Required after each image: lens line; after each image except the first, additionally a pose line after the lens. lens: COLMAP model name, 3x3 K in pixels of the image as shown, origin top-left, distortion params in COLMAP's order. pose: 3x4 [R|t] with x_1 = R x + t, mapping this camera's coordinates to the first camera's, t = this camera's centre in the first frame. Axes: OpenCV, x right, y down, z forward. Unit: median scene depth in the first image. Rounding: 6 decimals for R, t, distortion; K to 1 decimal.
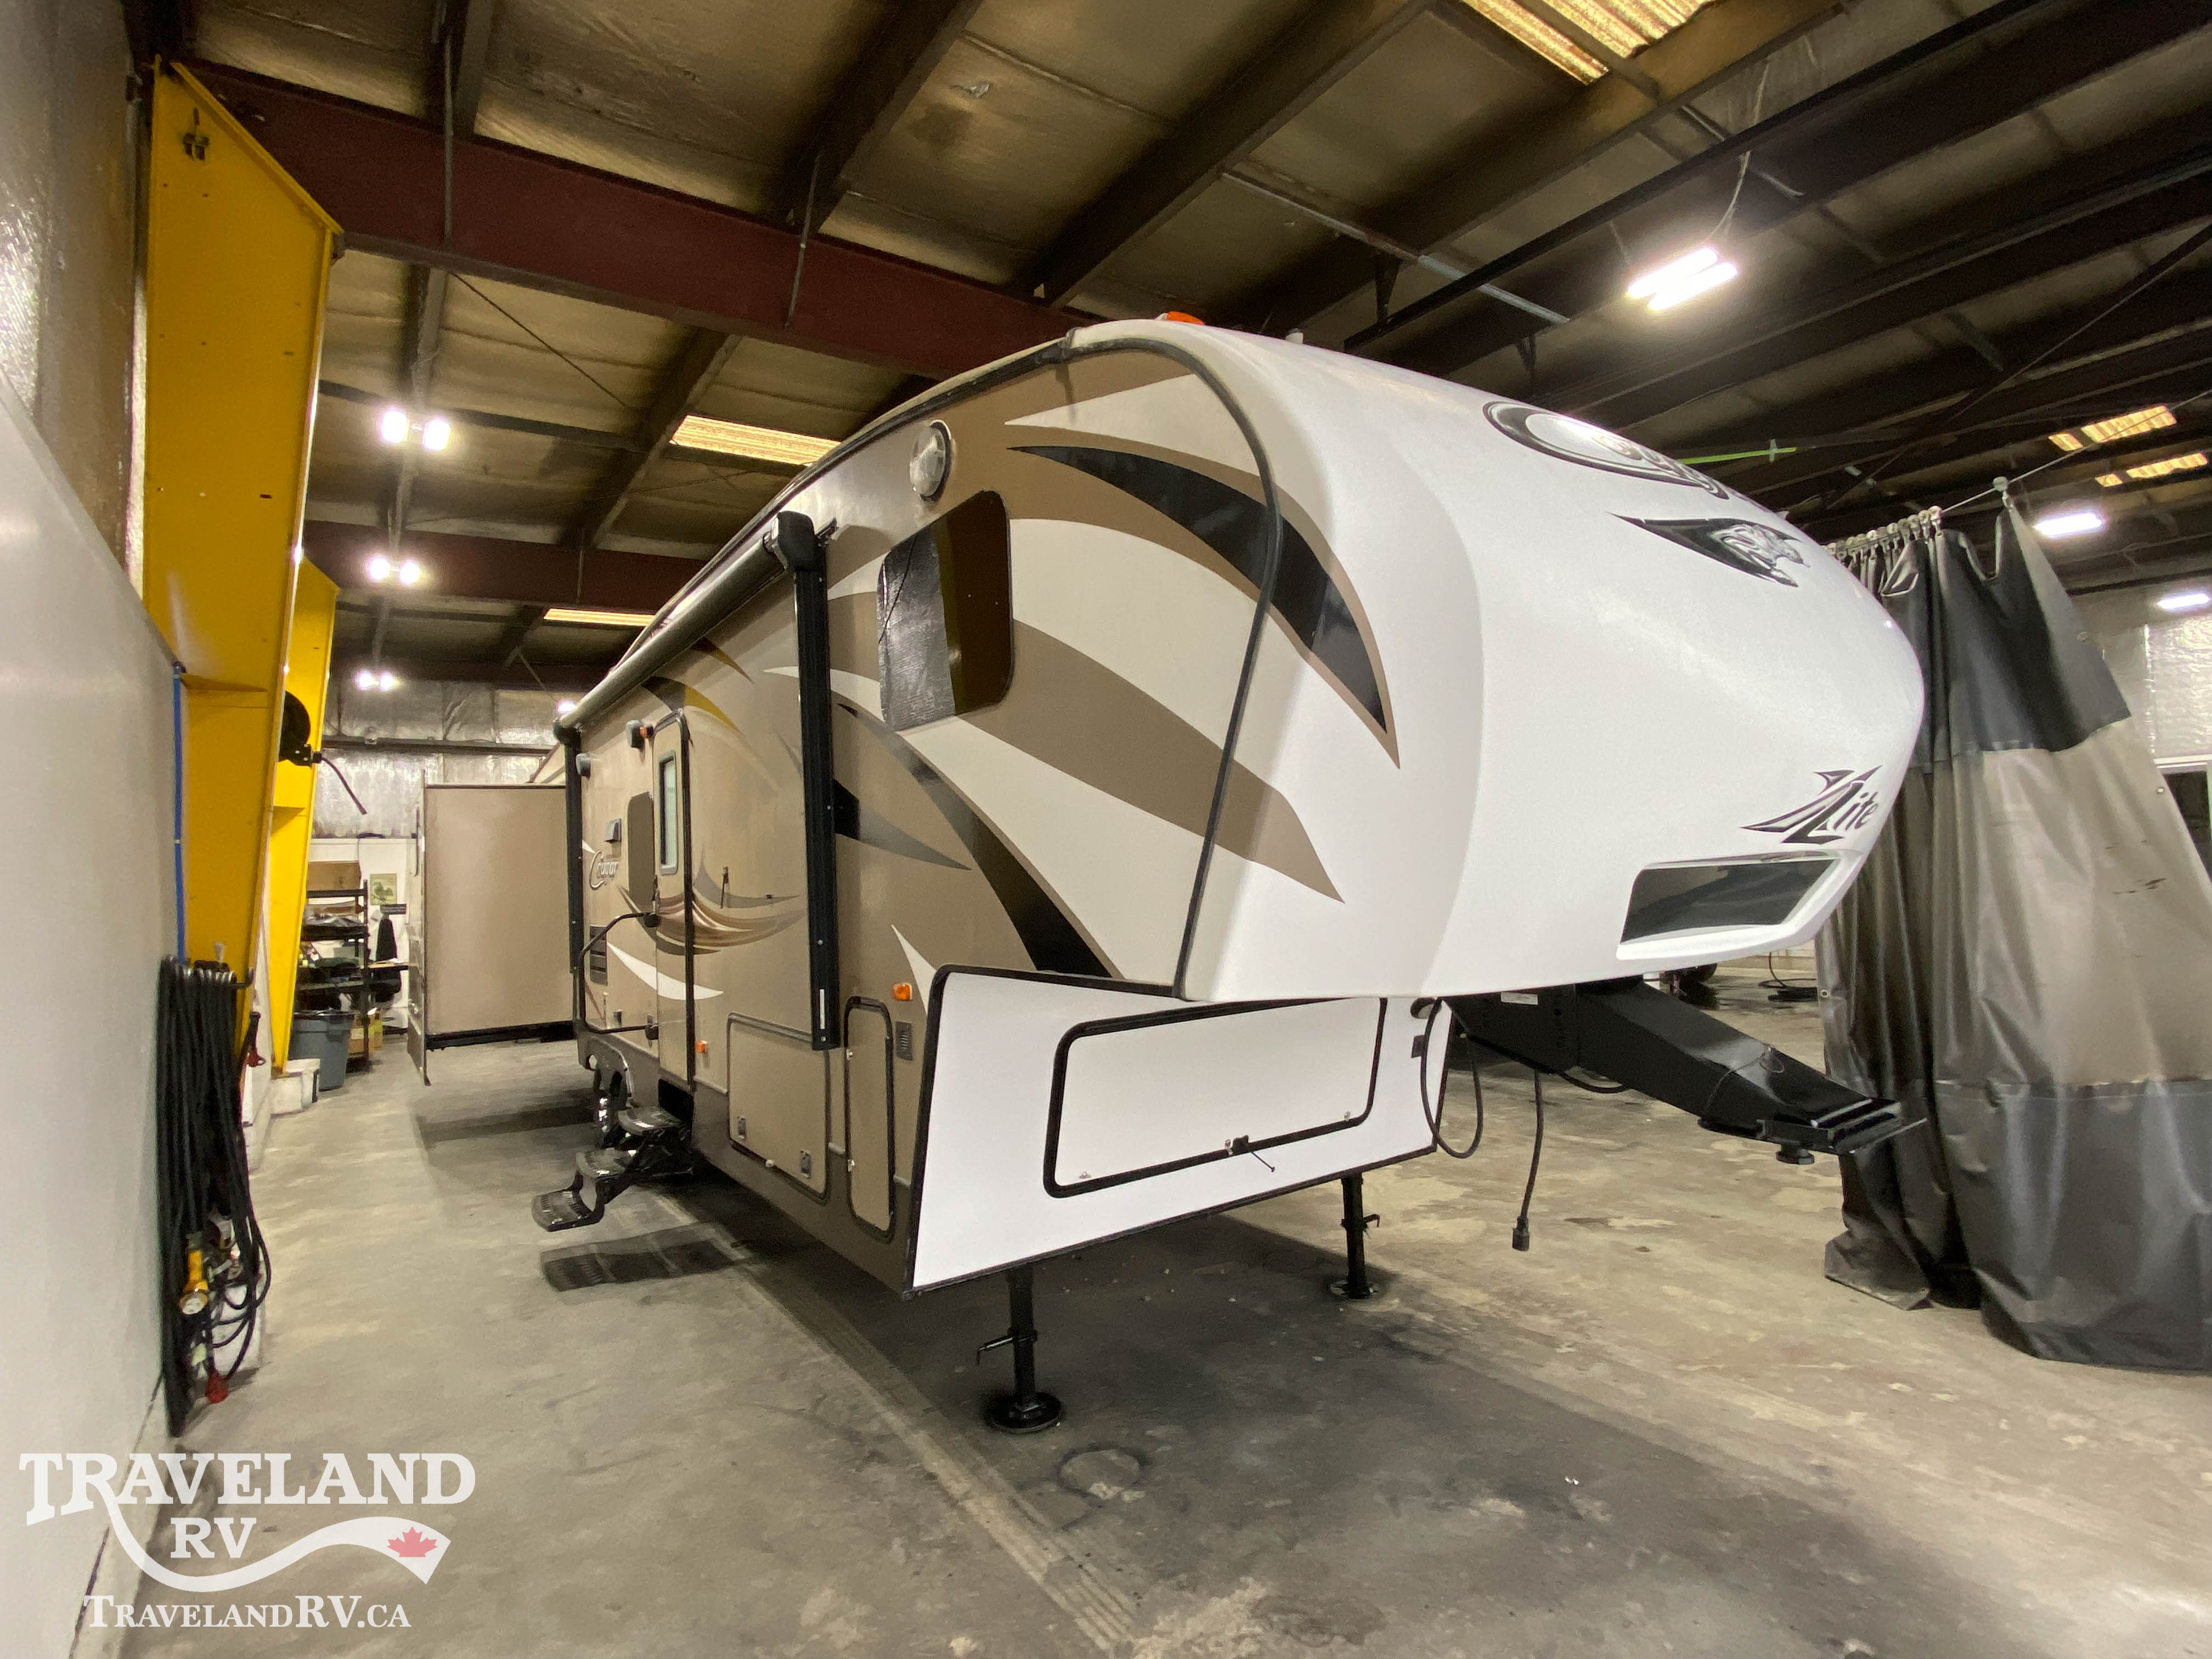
lens RADIAL K [[1074.0, 0, 1097.4], [0, 1074.0, 825.2], [0, 0, 1]] dist [0.000173, -0.000825]
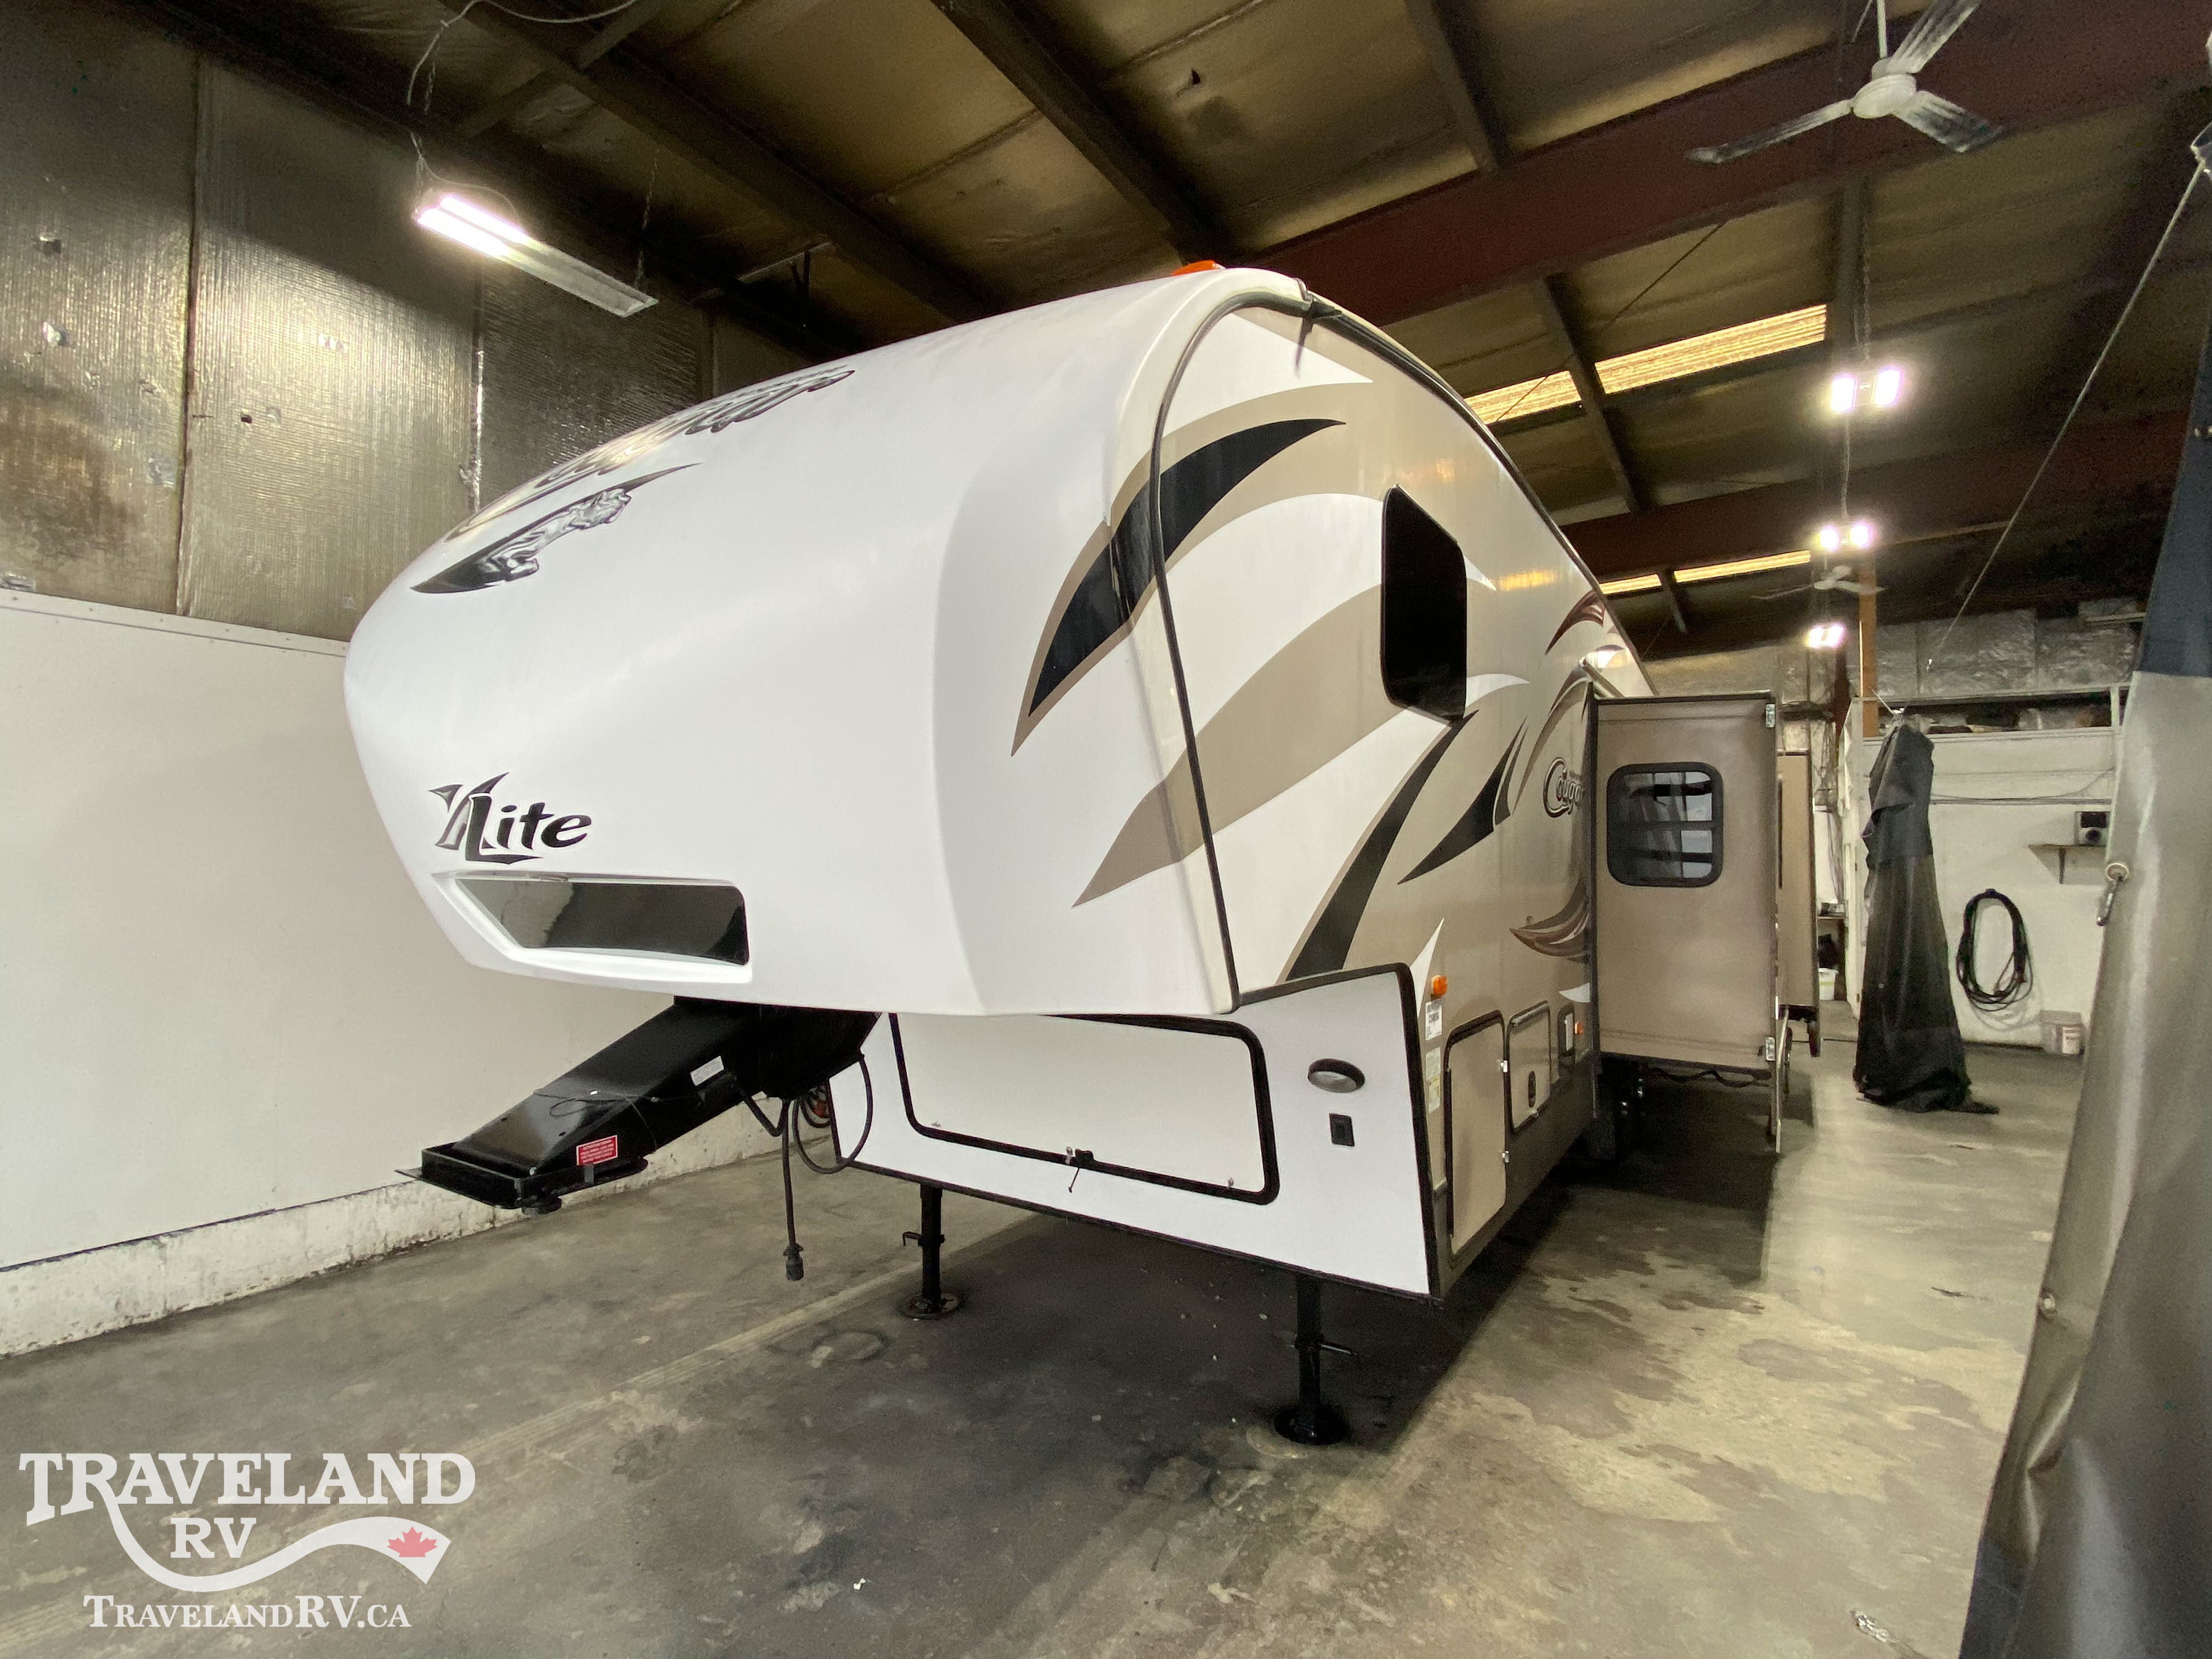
lens RADIAL K [[1074.0, 0, 1097.4], [0, 1074.0, 825.2], [0, 0, 1]] dist [0.000173, -0.000825]
pose [[0.371332, 0.018661, -0.928313, 1.047417], [0.015718, 0.999528, 0.026380, -0.019288], [0.928367, -0.024386, 0.370863, 0.696250]]
